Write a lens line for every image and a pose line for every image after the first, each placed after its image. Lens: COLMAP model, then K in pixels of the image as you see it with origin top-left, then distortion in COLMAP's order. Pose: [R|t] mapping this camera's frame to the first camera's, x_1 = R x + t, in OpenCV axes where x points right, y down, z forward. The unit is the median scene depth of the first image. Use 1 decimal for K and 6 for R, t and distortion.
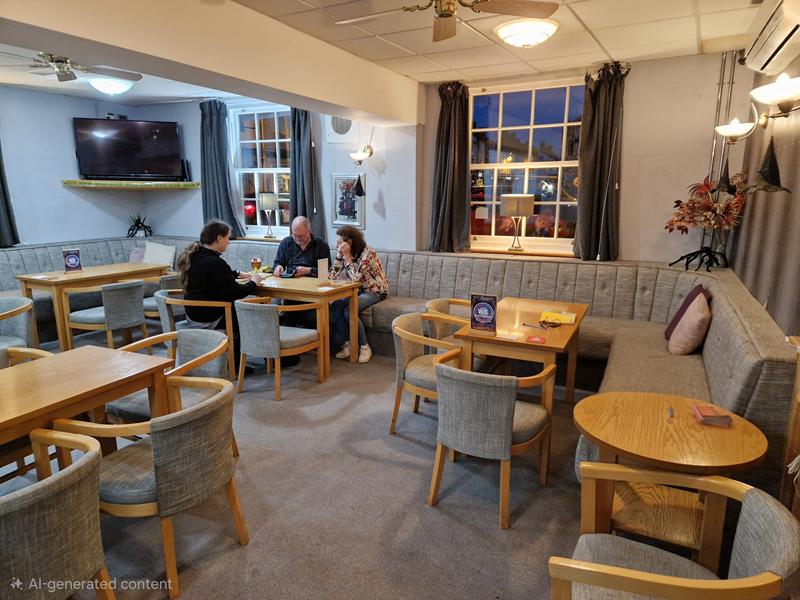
lens RADIAL K [[529.7, 0, 400.0], [0, 529.7, 300.0], [0, 0, 1]] dist [0.095500, -0.102270]
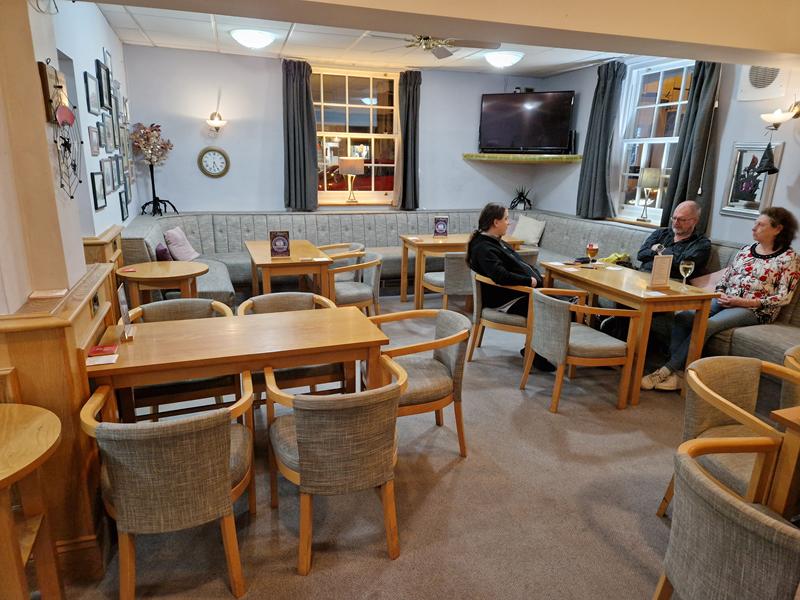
lens RADIAL K [[529.7, 0, 400.0], [0, 529.7, 300.0], [0, 0, 1]] dist [0.095500, -0.102270]
pose [[0.703177, 0.195017, -0.683747, 0.108526], [-0.163264, 0.980241, 0.111679, -0.031660], [0.692017, 0.033101, 0.721122, 0.146920]]
